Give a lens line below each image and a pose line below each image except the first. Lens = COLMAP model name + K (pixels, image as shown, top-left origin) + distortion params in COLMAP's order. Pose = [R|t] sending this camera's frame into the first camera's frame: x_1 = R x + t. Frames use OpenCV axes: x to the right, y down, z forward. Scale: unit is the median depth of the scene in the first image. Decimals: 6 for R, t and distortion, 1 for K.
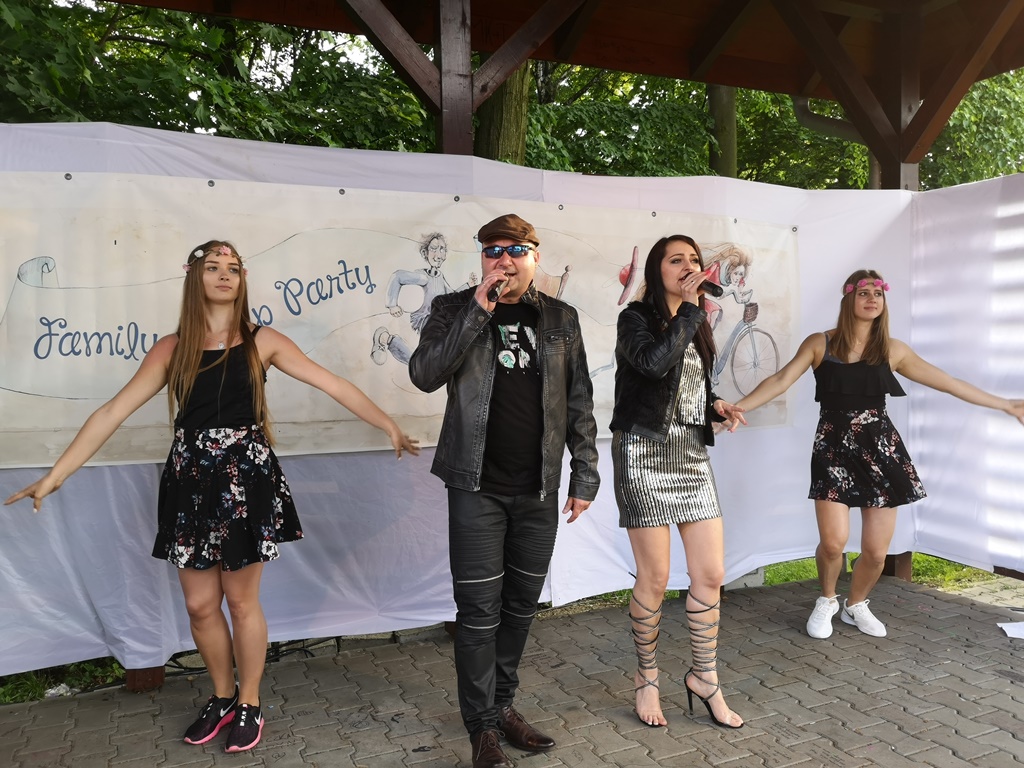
lens RADIAL K [[849.8, 0, 517.1], [0, 849.8, 391.3], [0, 0, 1]] dist [-0.005796, -0.014441]
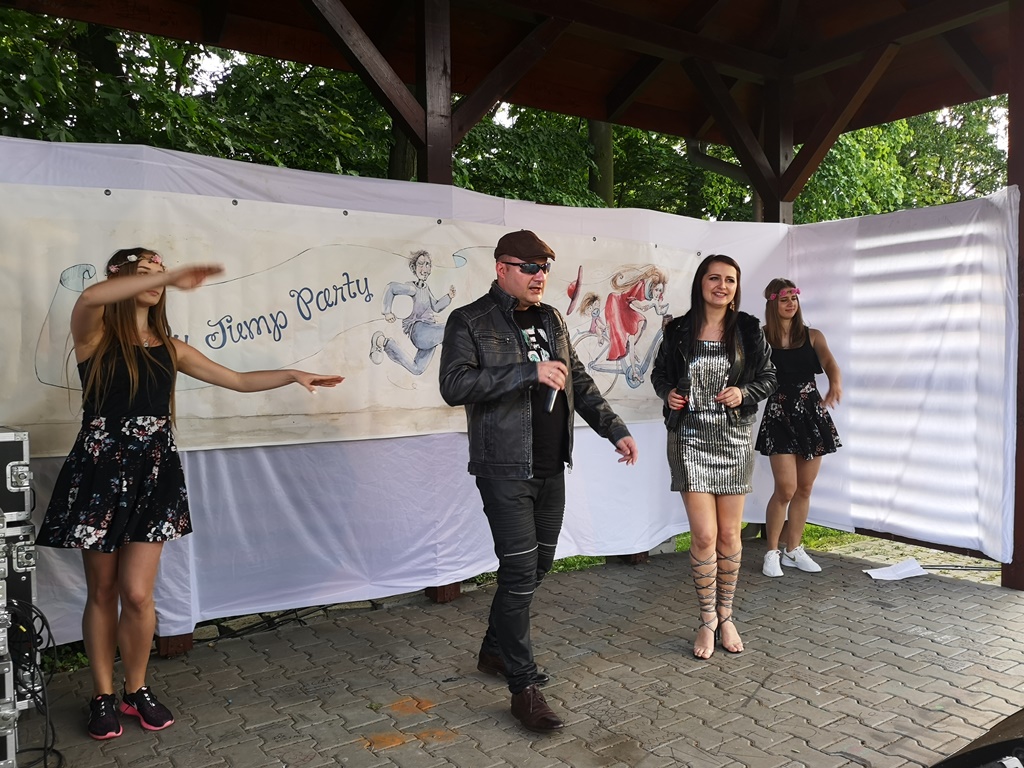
lens RADIAL K [[849.8, 0, 517.1], [0, 849.8, 391.3], [0, 0, 1]] dist [-0.005796, -0.014441]
pose [[0.982673, -0.002434, 0.185333, -0.184059], [0.003886, 0.999965, -0.007471, 0.014659], [-0.185308, 0.008061, 0.982647, -0.161797]]
